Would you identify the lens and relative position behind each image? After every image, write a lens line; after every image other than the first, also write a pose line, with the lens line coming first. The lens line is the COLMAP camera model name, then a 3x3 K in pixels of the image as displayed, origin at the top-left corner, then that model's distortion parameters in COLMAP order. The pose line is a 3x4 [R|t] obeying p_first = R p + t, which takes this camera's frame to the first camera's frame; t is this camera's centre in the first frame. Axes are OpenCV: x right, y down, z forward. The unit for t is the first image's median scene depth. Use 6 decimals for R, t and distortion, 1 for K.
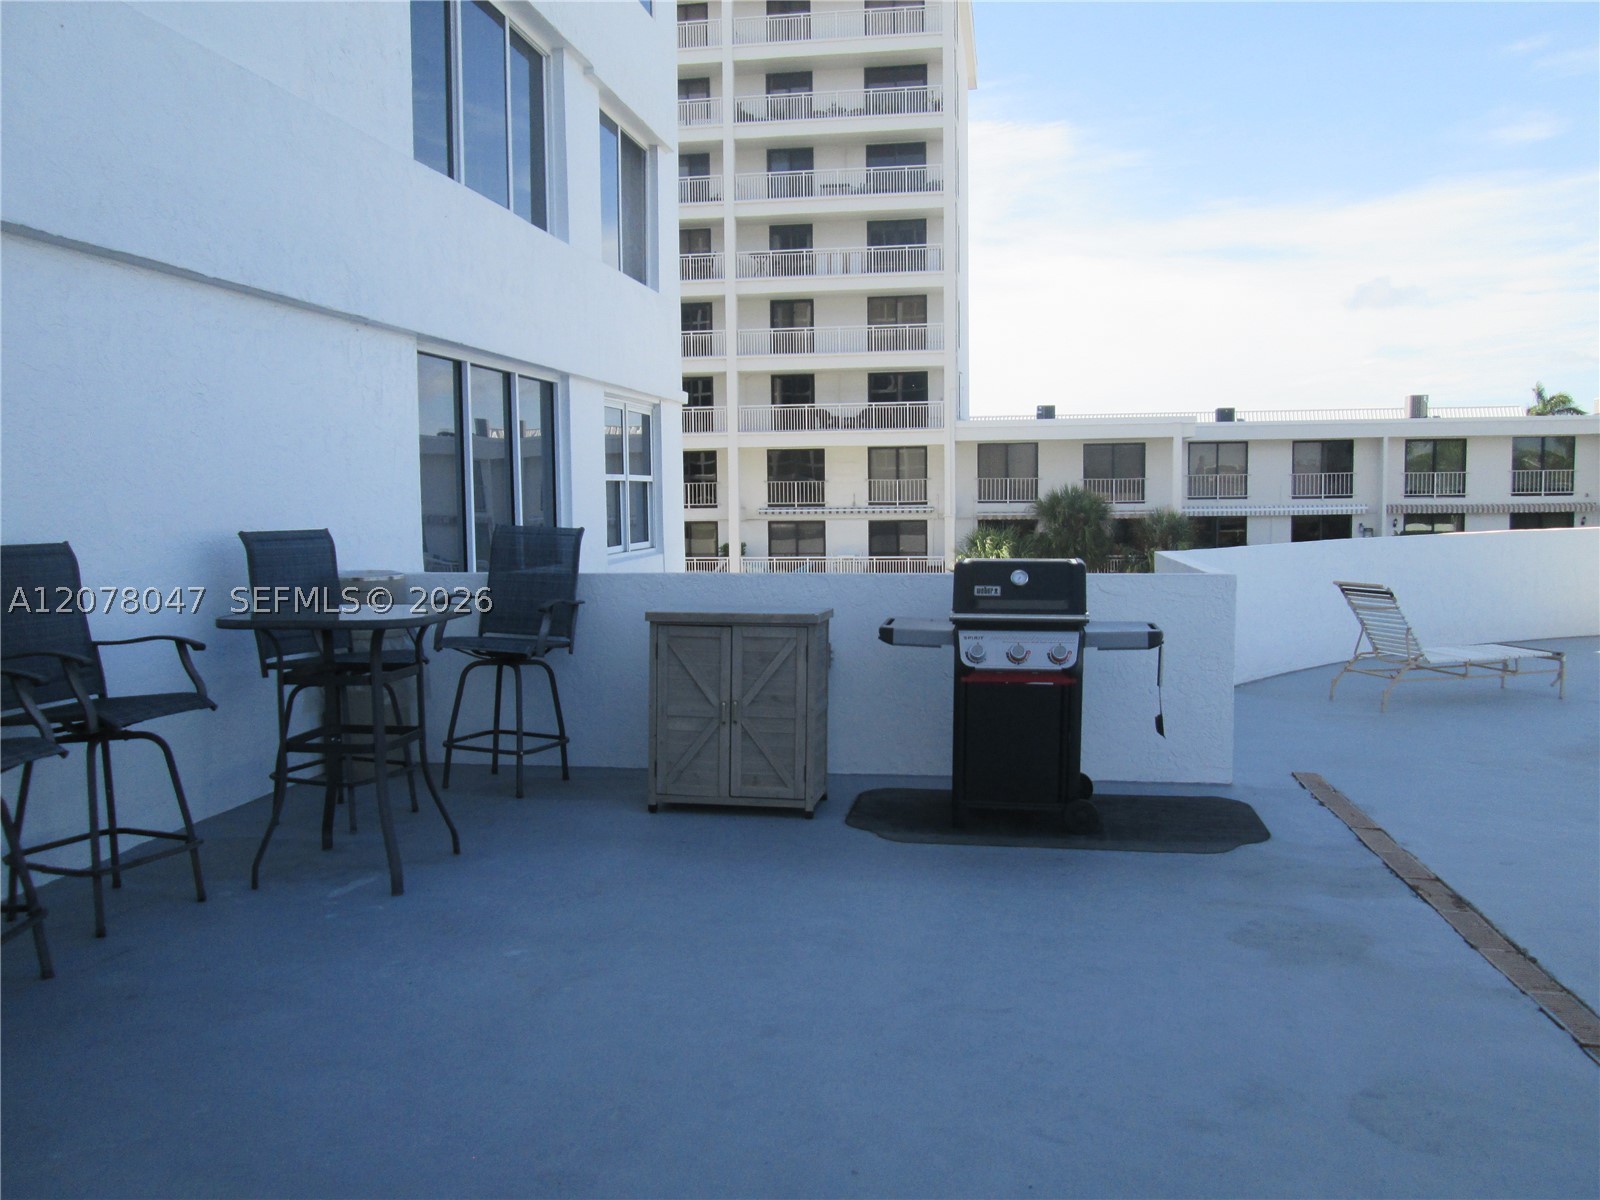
lens RADIAL K [[1329.8, 0, 798.8], [0, 1329.8, 584.0], [0, 0, 1]] dist [-0.016408, -0.016706]
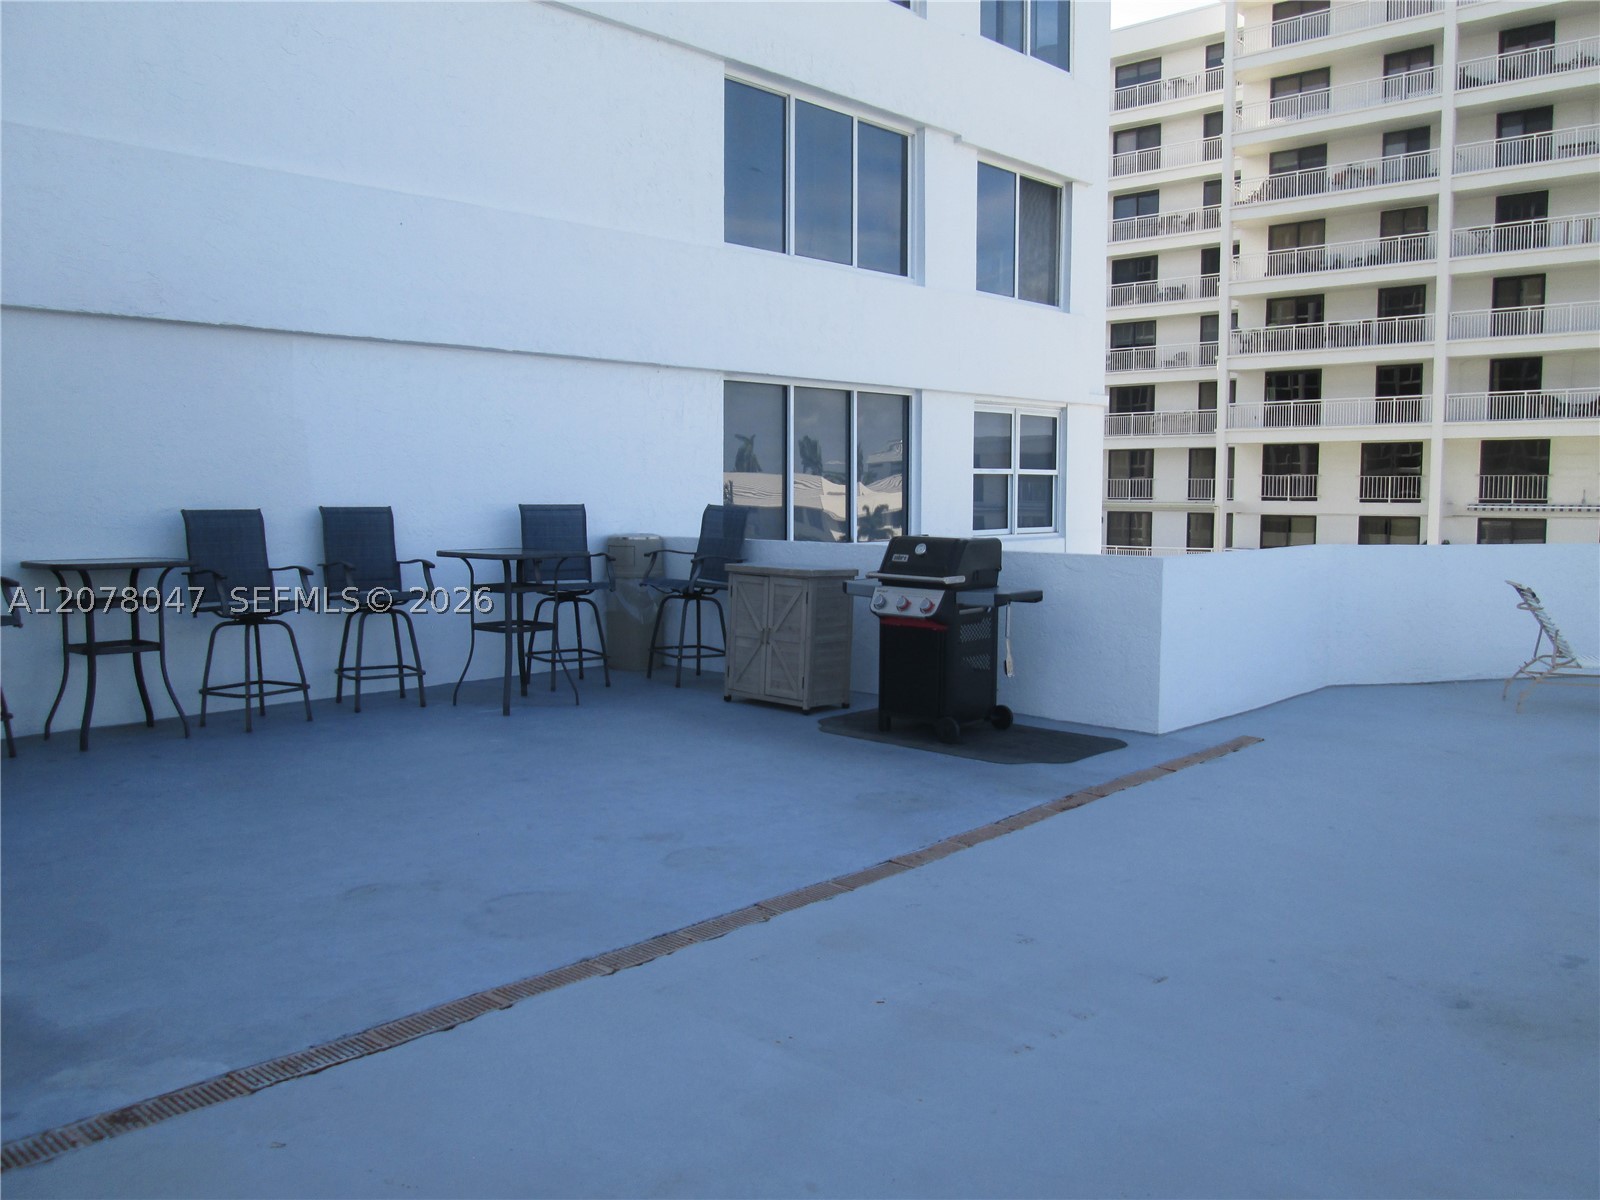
lens RADIAL K [[1329.8, 0, 811.6], [0, 1329.8, 596.8], [0, 0, 1]] dist [-0.016408, -0.016706]
pose [[0.833882, 0.056926, -0.549000, 0.166709], [-0.047662, 0.998378, 0.031128, 0.001366], [0.549881, 0.000209, 0.835243, -0.038246]]
